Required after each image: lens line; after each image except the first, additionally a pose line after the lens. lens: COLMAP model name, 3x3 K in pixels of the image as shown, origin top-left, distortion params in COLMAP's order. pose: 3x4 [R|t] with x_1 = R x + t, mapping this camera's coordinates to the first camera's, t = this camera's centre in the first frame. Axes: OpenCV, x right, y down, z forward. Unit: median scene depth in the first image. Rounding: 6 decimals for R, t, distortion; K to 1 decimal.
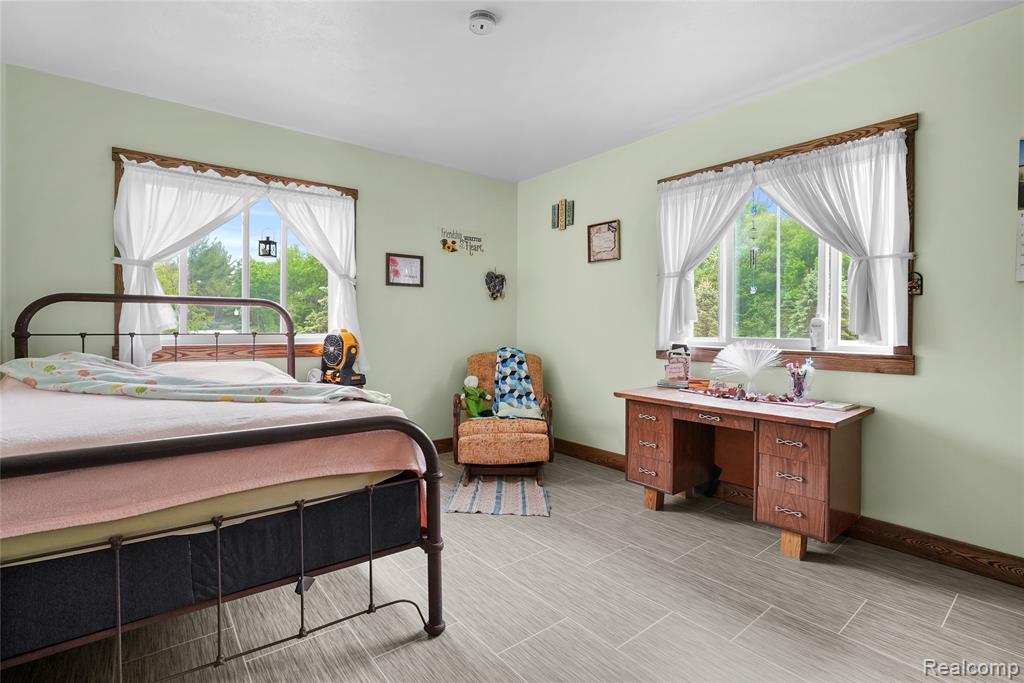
lens RADIAL K [[476.7, 0, 512.3], [0, 476.7, 338.0], [0, 0, 1]] dist [-0.073114, 0.025798]
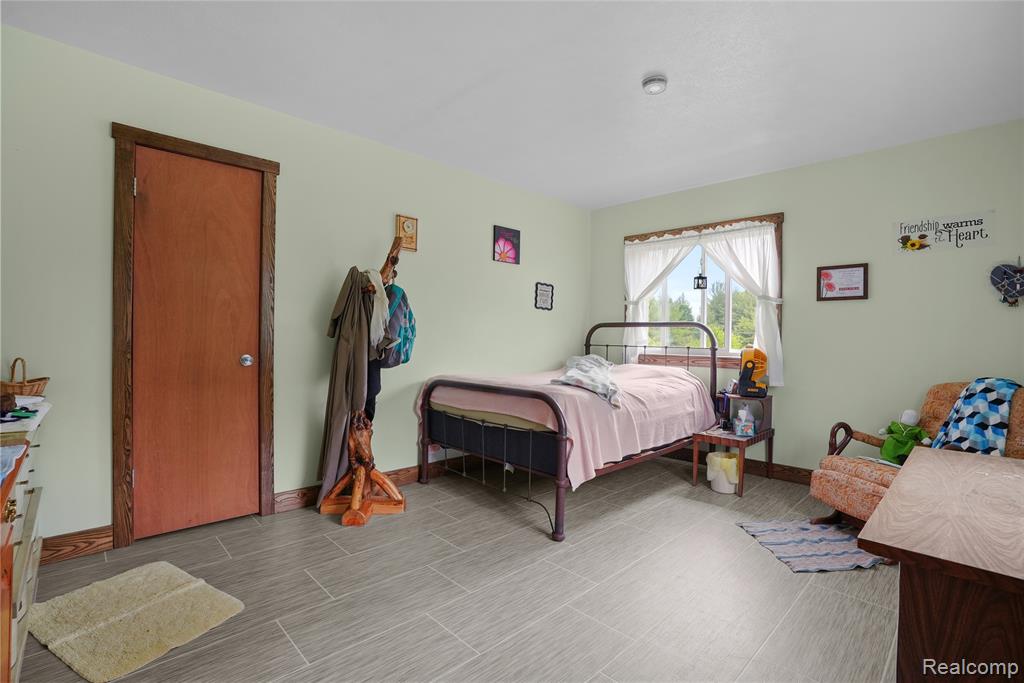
lens RADIAL K [[476.7, 0, 512.3], [0, 476.7, 338.0], [0, 0, 1]] dist [-0.073114, 0.025798]
pose [[0.102654, -0.003971, -0.994709, 0.674328], [-0.037785, 0.999255, -0.007888, -0.006551], [0.993999, 0.038395, 0.102428, 0.329271]]
